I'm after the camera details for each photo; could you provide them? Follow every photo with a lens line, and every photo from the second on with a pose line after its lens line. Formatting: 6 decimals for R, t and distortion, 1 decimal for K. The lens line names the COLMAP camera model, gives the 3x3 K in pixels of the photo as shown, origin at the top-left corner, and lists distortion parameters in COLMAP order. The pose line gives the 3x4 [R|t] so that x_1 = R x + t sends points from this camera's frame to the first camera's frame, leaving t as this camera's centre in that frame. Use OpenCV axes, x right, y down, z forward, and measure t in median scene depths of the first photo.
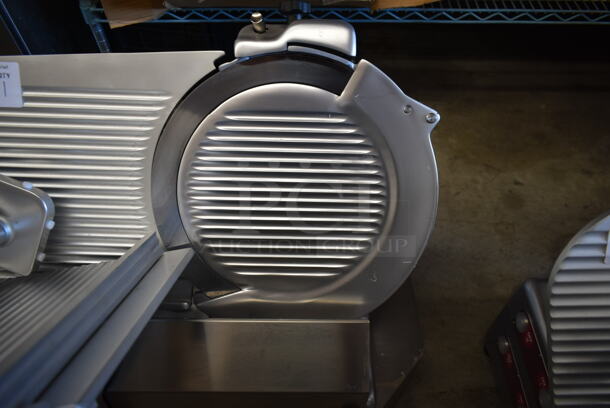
lens RADIAL K [[469.4, 0, 308.0], [0, 469.4, 208.5], [0, 0, 1]] dist [-0.023160, 0.012725]
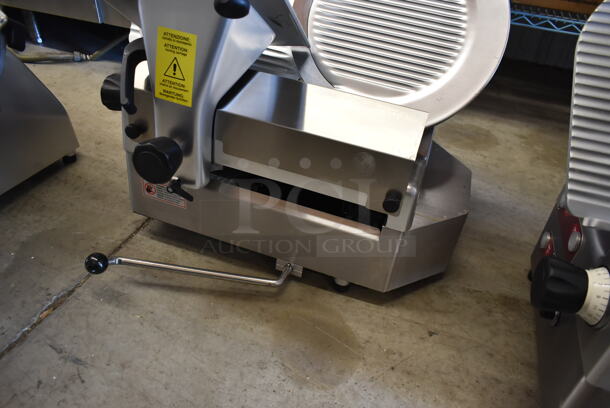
lens RADIAL K [[469.4, 0, 305.4], [0, 469.4, 202.7], [0, 0, 1]] dist [-0.023160, 0.012725]
pose [[0.942087, 0.253256, -0.219848, 0.154083], [-0.301980, 0.925741, -0.227620, 0.823201], [0.145877, 0.280828, 0.948607, -0.142265]]
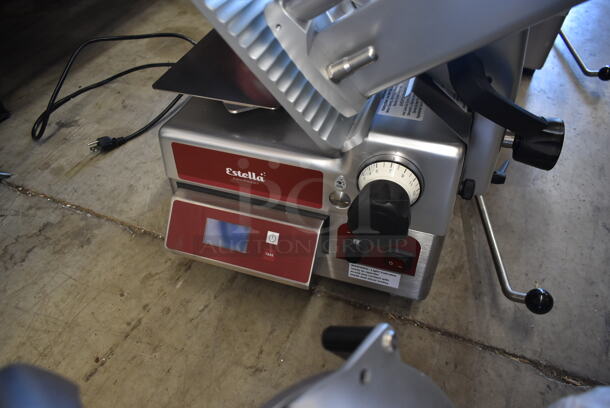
lens RADIAL K [[469.4, 0, 306.3], [0, 469.4, 204.0], [0, 0, 1]] dist [-0.023160, 0.012725]
pose [[0.311973, -0.683940, 0.659468, -1.430404], [0.715341, 0.625894, 0.310715, -0.049830], [-0.625268, 0.374810, 0.684513, 0.585076]]
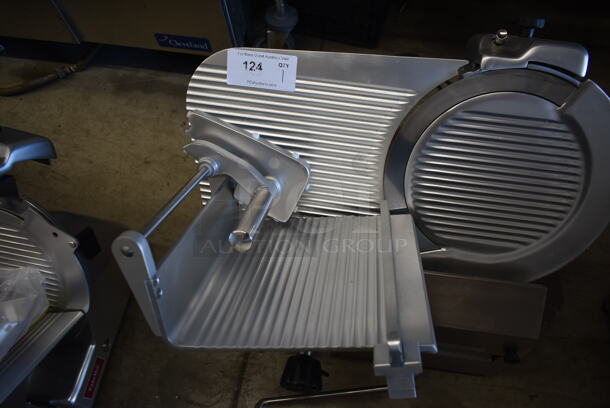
lens RADIAL K [[469.4, 0, 307.8], [0, 469.4, 206.2], [0, 0, 1]] dist [-0.023160, 0.012725]
pose [[0.988368, 0.113383, -0.101352, -0.401313], [-0.091626, 0.975871, 0.198194, -0.164283], [0.121378, -0.186602, 0.974909, -0.268384]]
